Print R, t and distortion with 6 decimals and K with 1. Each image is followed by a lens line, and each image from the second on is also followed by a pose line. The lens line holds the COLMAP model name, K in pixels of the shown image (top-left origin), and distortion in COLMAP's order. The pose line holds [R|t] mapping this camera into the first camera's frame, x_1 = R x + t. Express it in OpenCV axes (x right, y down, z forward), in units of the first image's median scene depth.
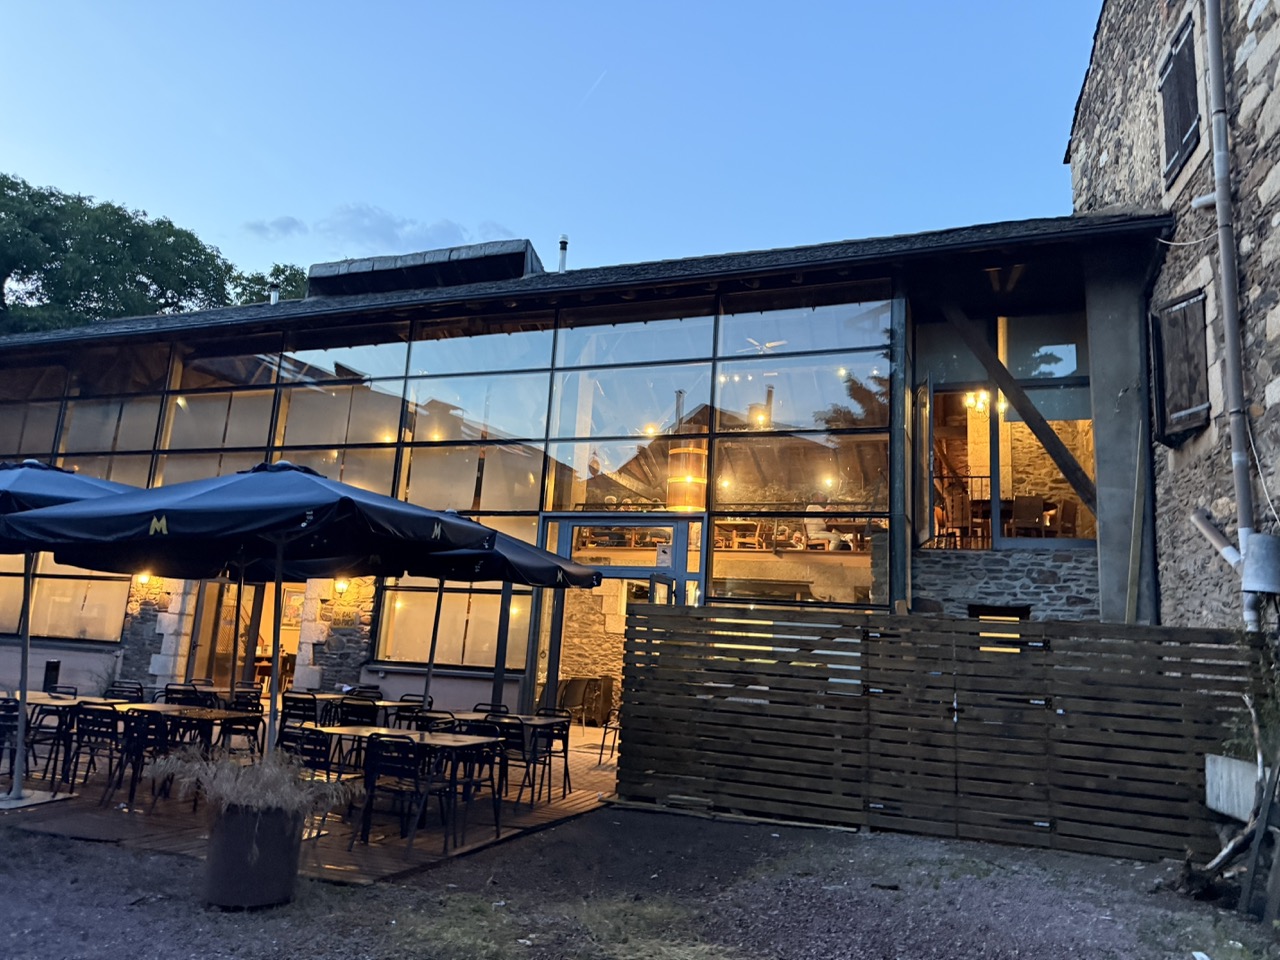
lens RADIAL K [[779.1, 0, 640.0], [0, 779.1, 480.0], [0, 0, 1]] dist [0.049401, -0.012627]
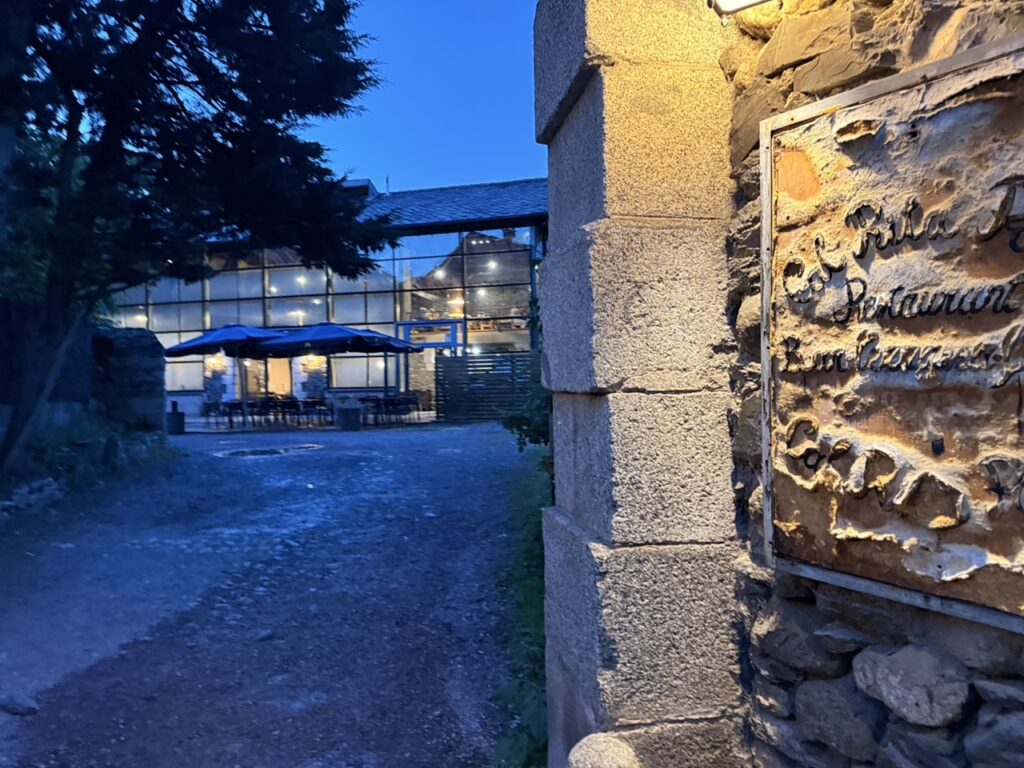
lens RADIAL K [[623.3, 0, 512.0], [0, 623.3, 384.0], [0, 0, 1]] dist [0.049401, -0.012627]
pose [[0.992229, -0.075116, 0.099196, 0.024761], [0.053714, 0.977689, 0.203076, -0.144423], [-0.112237, -0.196170, 0.974125, -0.950583]]
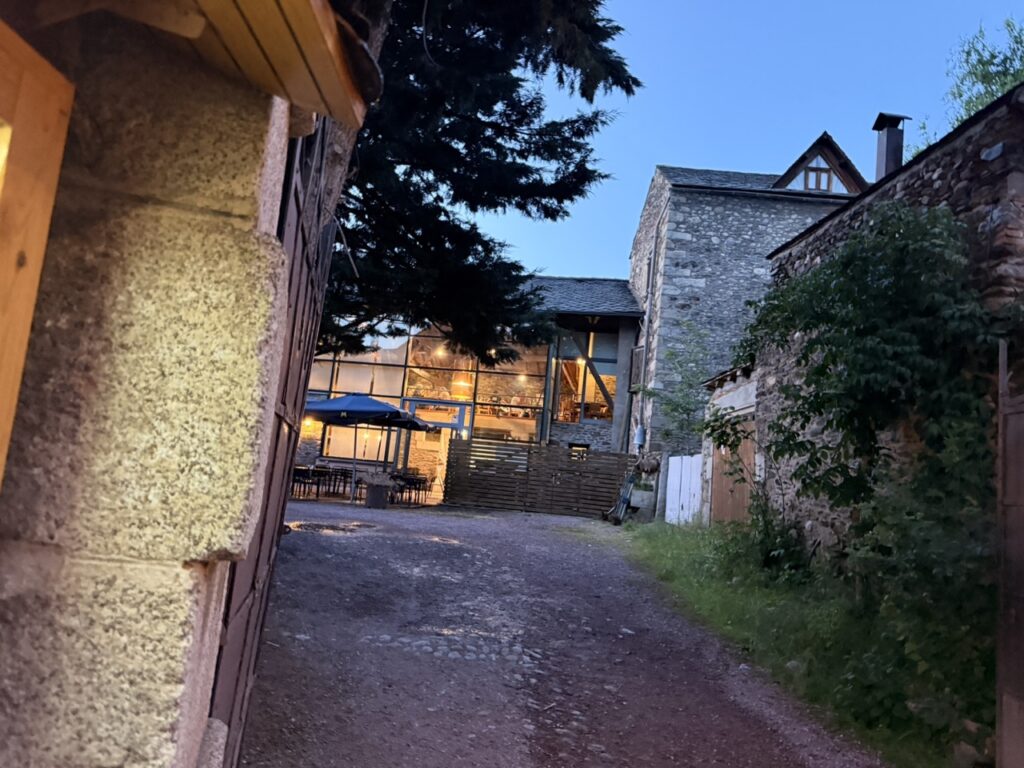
lens RADIAL K [[623.3, 0, 512.0], [0, 623.3, 384.0], [0, 0, 1]] dist [0.049401, -0.012627]
pose [[0.973384, 0.062181, 0.220582, -0.225789], [-0.079779, 0.994225, 0.071782, -0.161312], [-0.214844, -0.087469, 0.972724, -0.908806]]
